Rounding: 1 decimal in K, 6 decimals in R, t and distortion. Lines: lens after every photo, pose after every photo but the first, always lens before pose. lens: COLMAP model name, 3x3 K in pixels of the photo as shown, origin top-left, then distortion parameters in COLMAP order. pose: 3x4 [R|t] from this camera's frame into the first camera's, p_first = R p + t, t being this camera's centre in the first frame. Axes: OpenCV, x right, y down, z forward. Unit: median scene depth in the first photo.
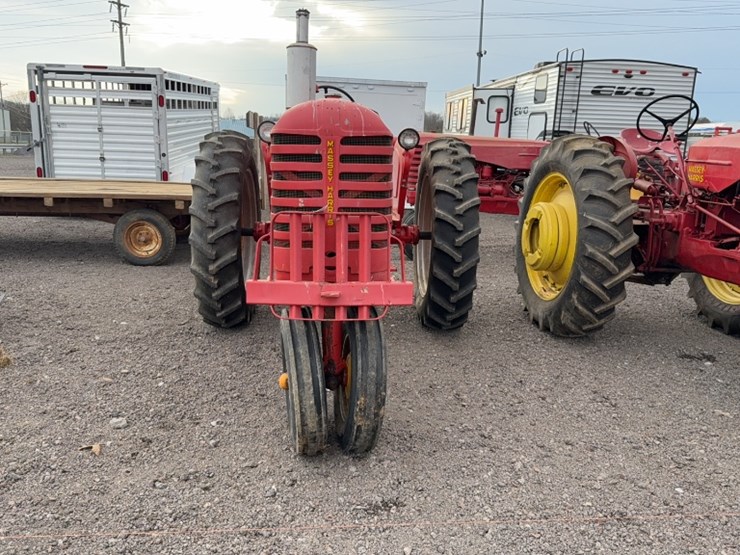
lens RADIAL K [[662.1, 0, 372.3], [0, 662.1, 276.1], [0, 0, 1]] dist [0.110334, -0.191102]
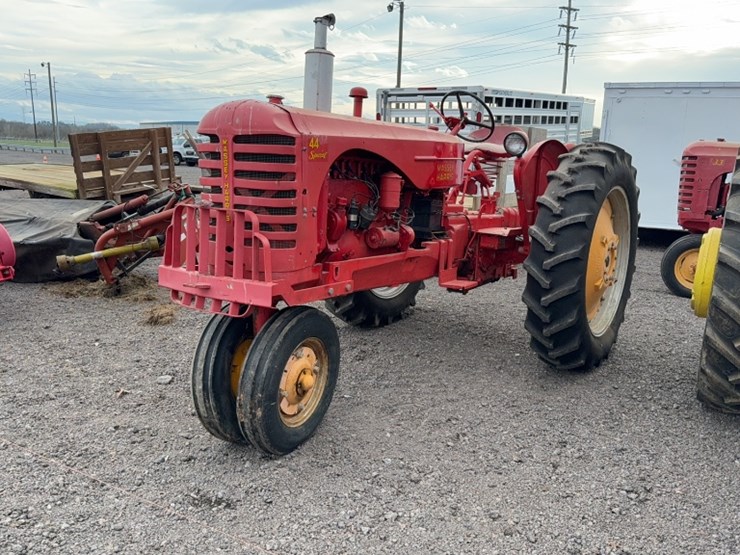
lens RADIAL K [[662.1, 0, 369.2], [0, 662.1, 276.8], [0, 0, 1]] dist [0.110334, -0.191102]
pose [[0.798909, 0.109869, -0.591332, 0.195598], [-0.125319, 0.992003, 0.015003, -0.008912], [0.588252, 0.062119, 0.806289, 0.079079]]
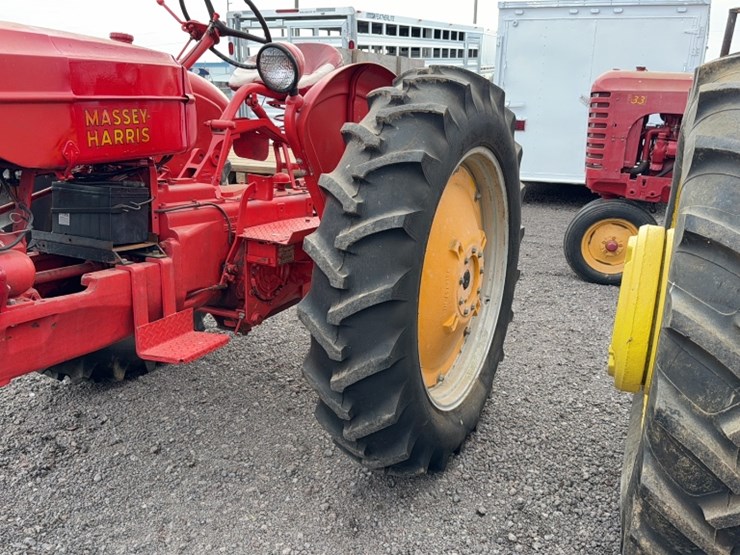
lens RADIAL K [[662.1, 0, 366.9], [0, 662.1, 279.3], [0, 0, 1]] dist [0.110334, -0.191102]
pose [[0.864339, 0.121872, -0.487919, 0.151509], [-0.090489, 0.992047, 0.087494, -0.048509], [0.494701, -0.031473, 0.868493, 0.277964]]
